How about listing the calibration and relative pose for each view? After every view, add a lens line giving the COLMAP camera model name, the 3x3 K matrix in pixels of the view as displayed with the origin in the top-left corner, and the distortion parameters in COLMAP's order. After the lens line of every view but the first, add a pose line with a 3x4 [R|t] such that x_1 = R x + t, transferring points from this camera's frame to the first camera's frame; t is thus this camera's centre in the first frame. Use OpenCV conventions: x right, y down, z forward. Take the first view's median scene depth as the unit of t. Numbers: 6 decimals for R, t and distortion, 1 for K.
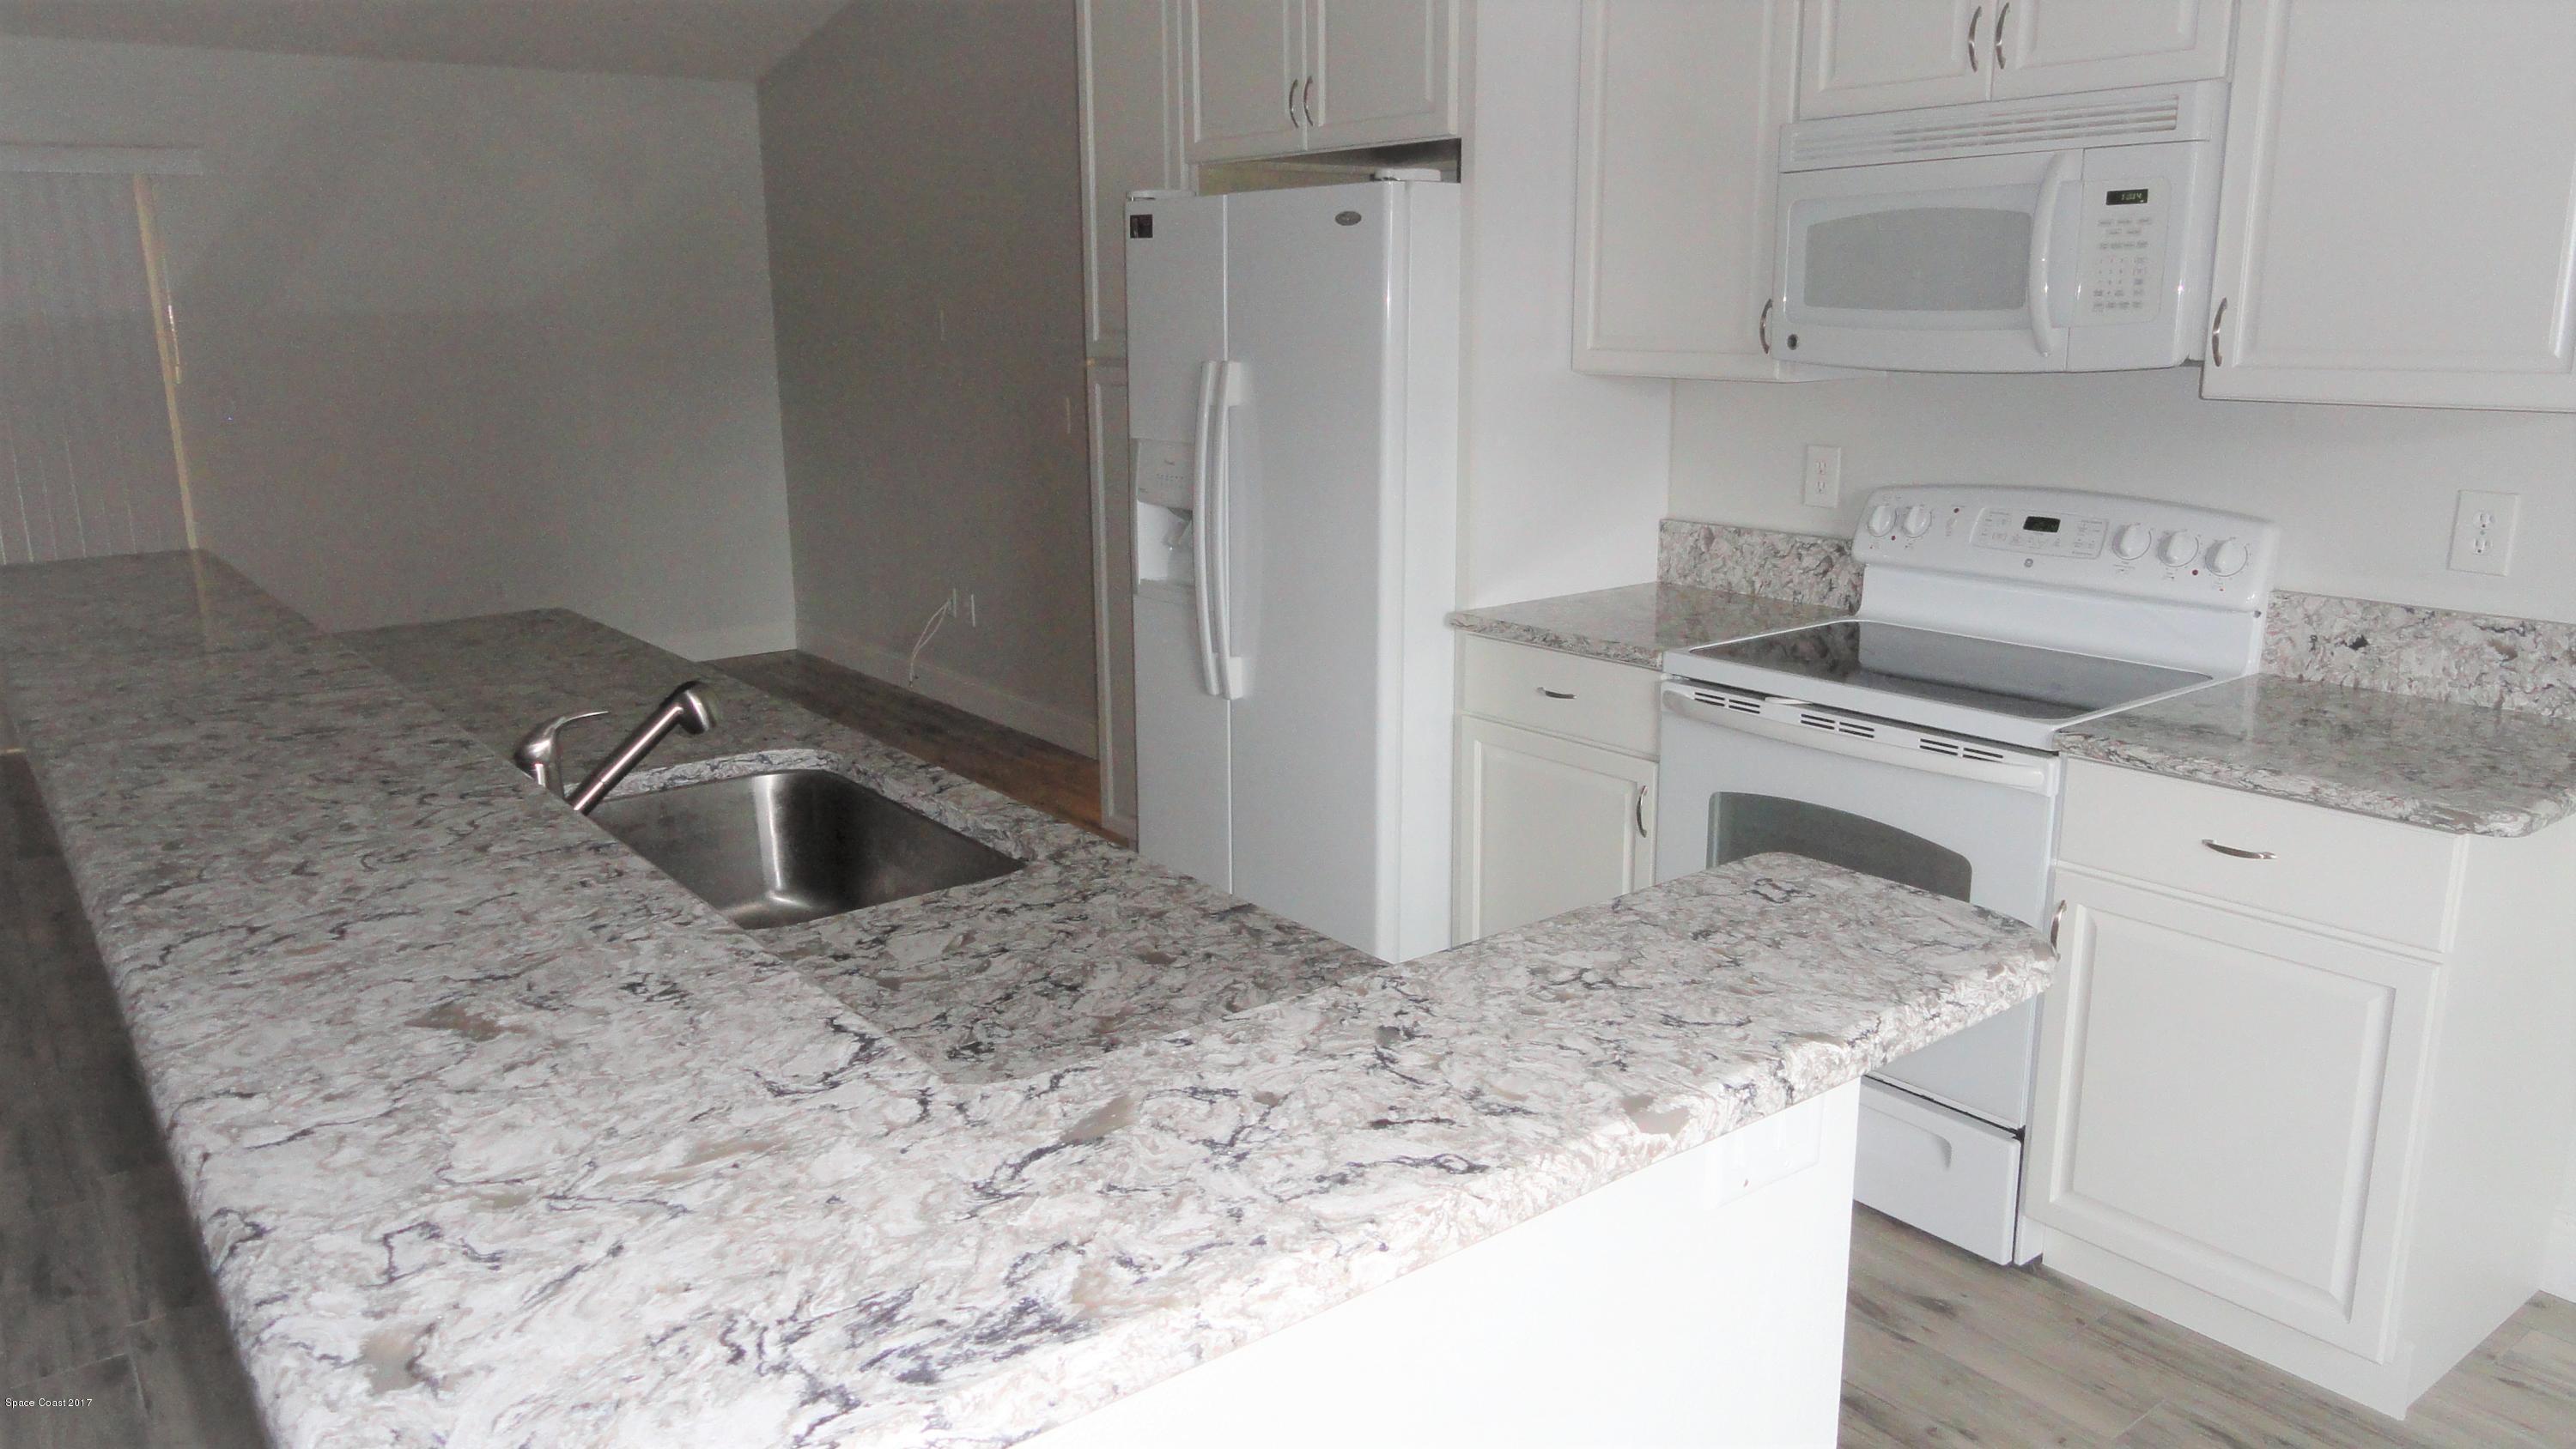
lens RADIAL K [[1800.3, 0, 1292.4], [0, 1800.3, 720.8], [0, 0, 1]] dist [-0.007875, 0.017669]
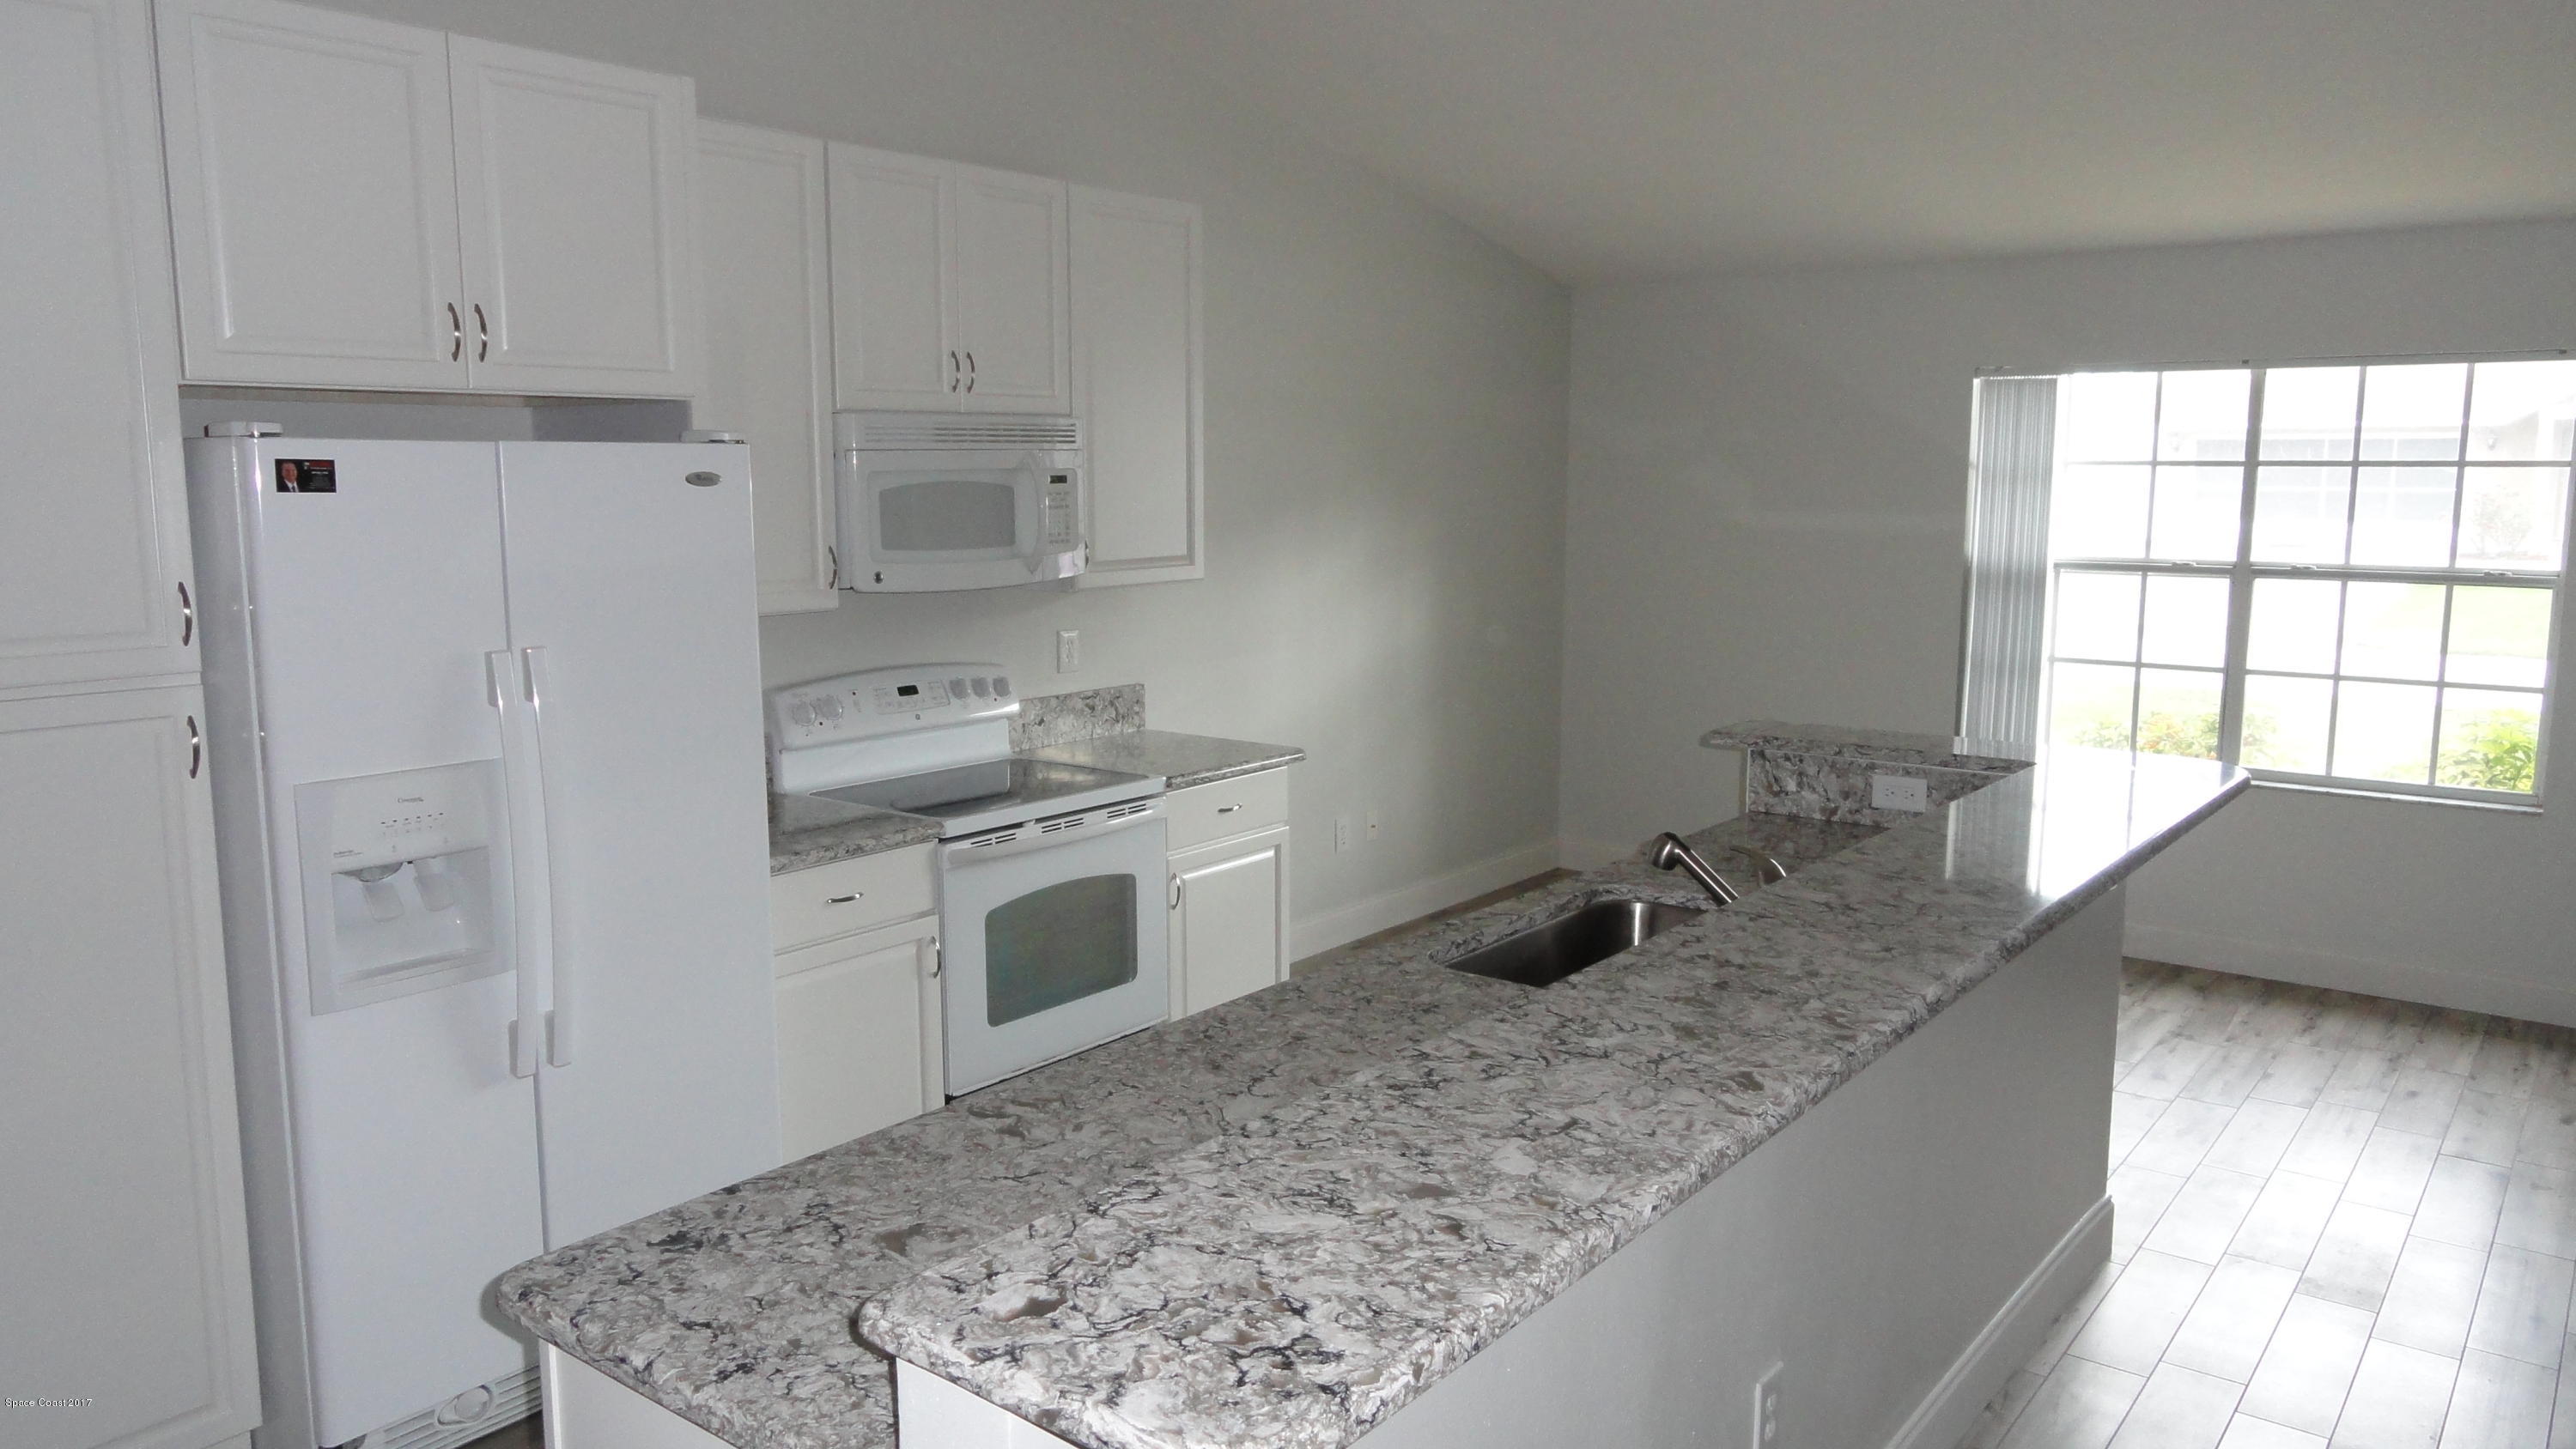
lens RADIAL K [[1800.3, 0, 1277.7], [0, 1800.3, 704.6], [0, 0, 1]] dist [-0.007875, 0.017669]
pose [[-0.248904, -0.119910, 0.961077, -1.896966], [0.224556, 0.958122, 0.177698, -0.520464], [-0.942136, 0.260046, -0.211554, 1.851456]]
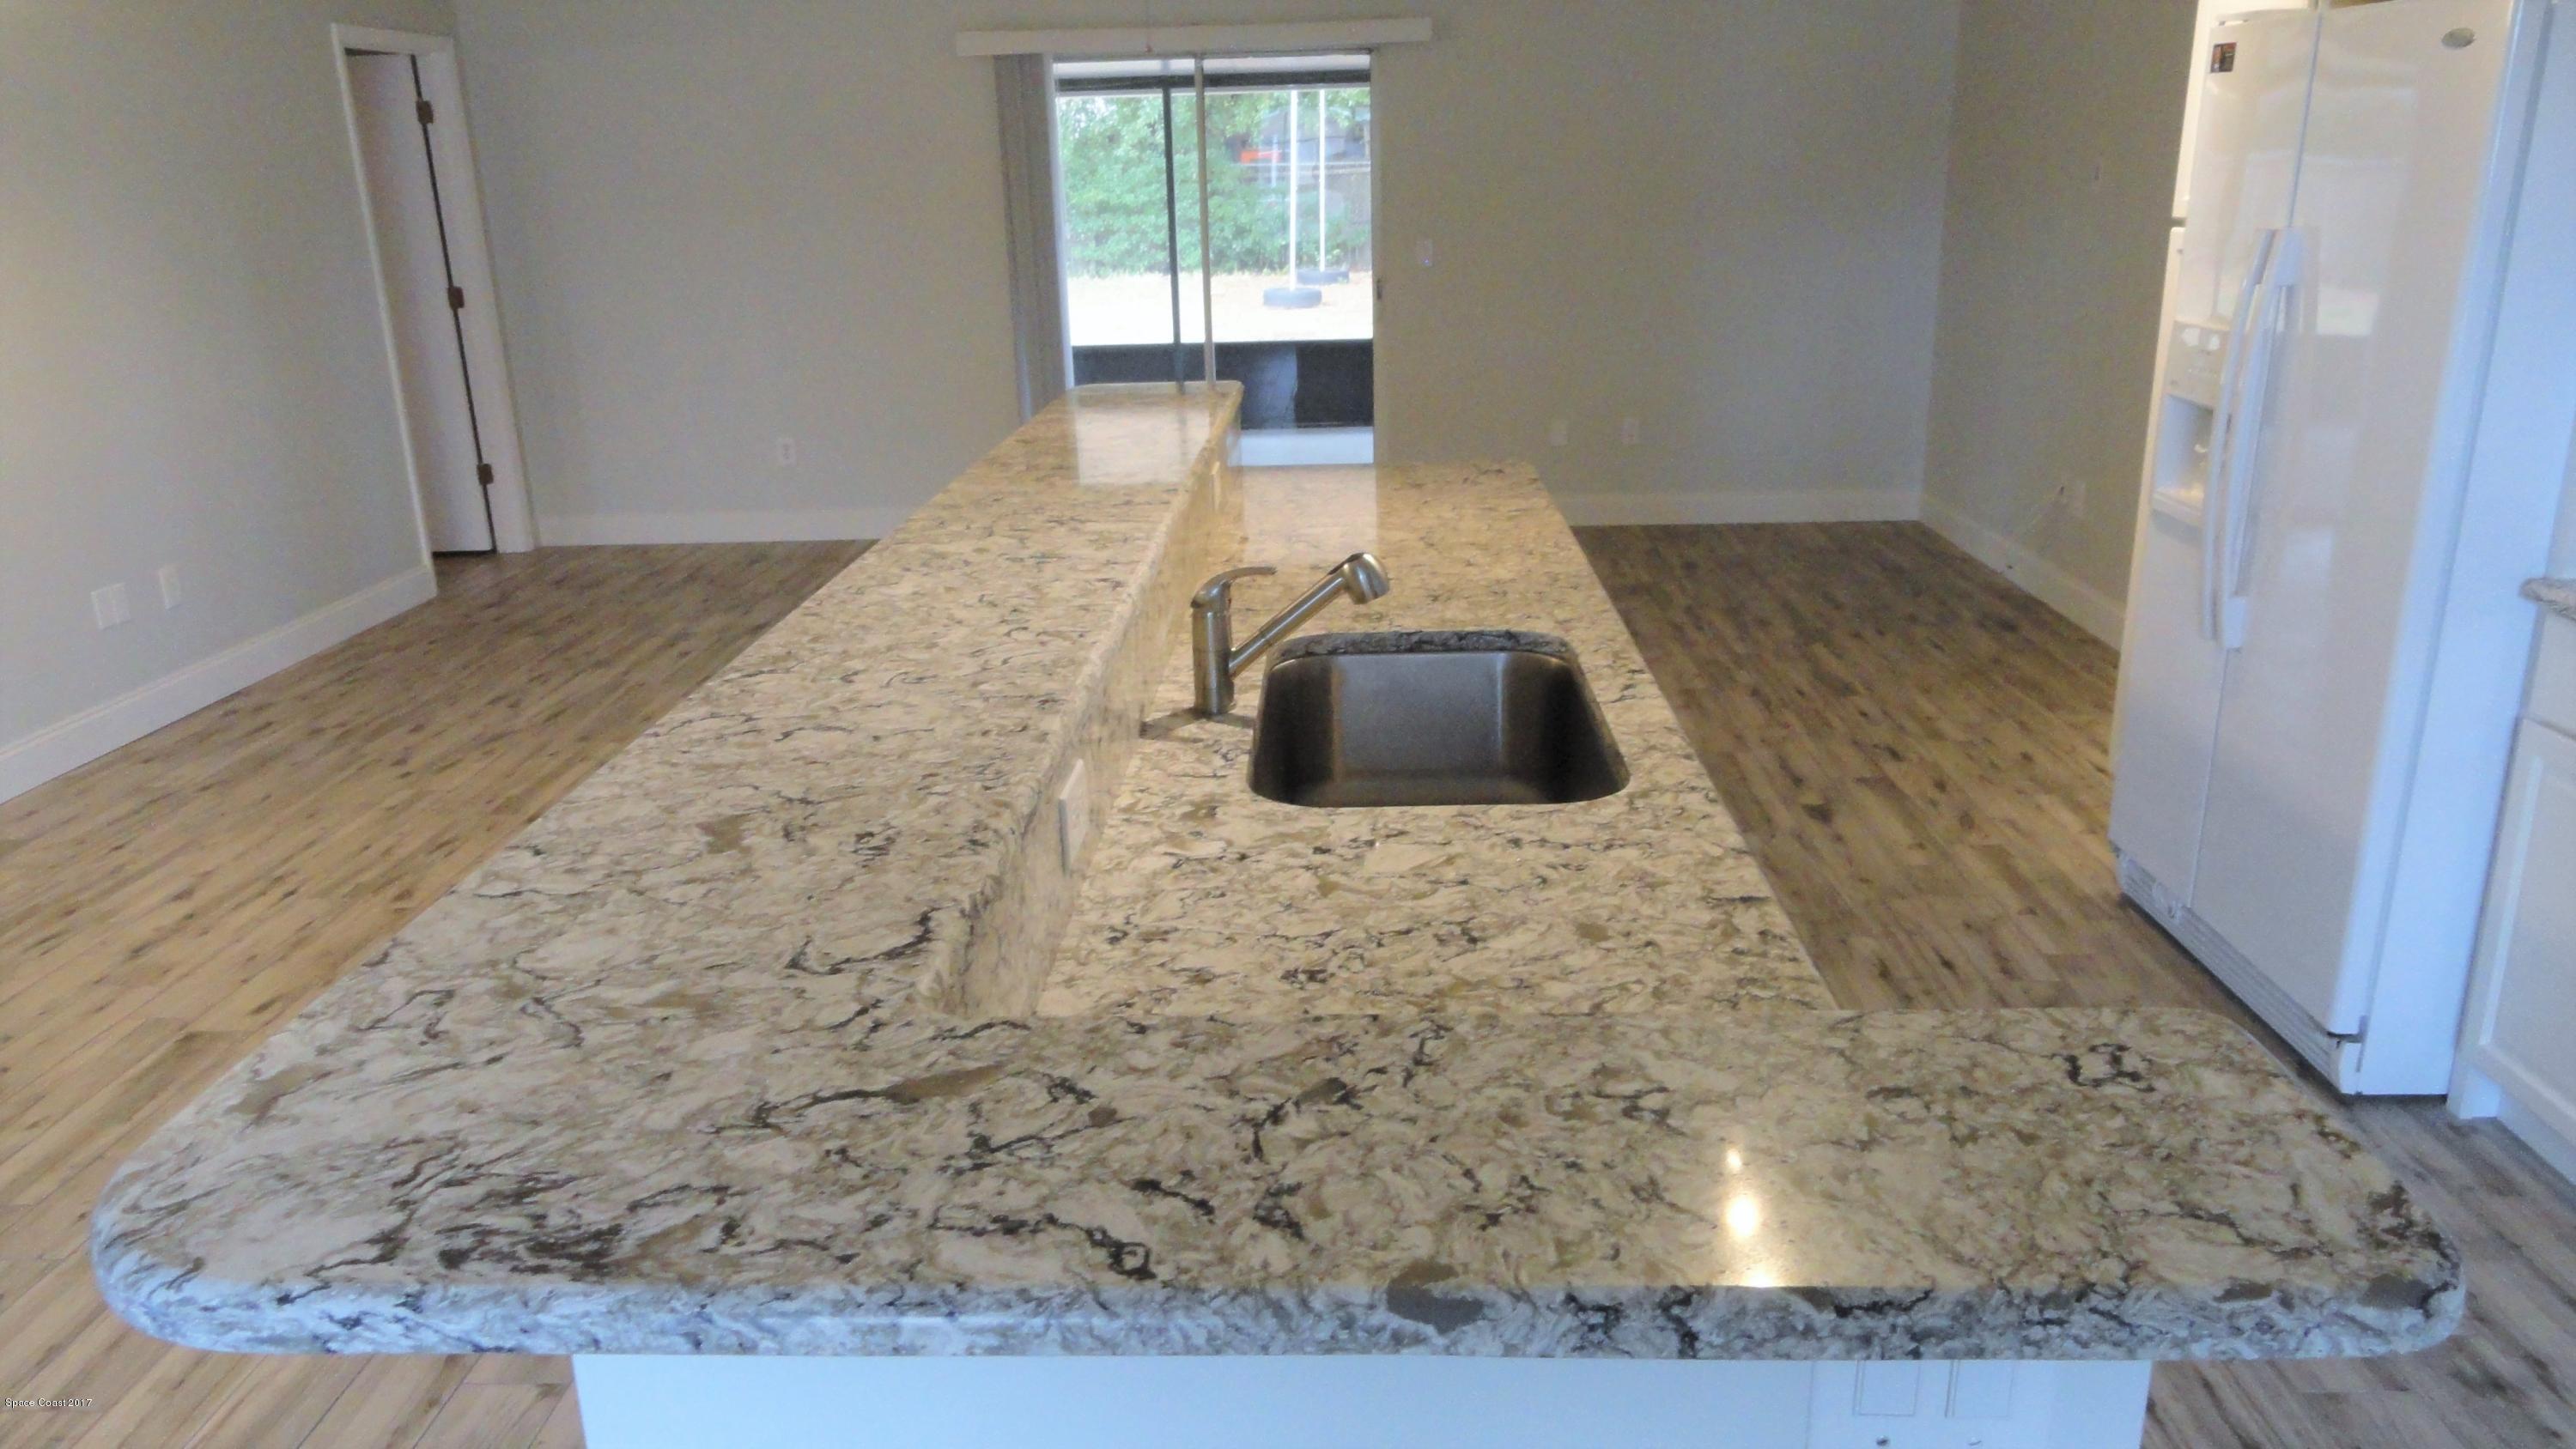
lens RADIAL K [[1800.3, 0, 1282.9], [0, 1800.3, 728.6], [0, 0, 1]] dist [-0.007875, 0.017669]
pose [[0.766839, 0.184818, -0.614654, 0.328109], [-0.130579, 0.982540, 0.132526, -0.063281], [0.628416, -0.021365, 0.777584, 0.209394]]
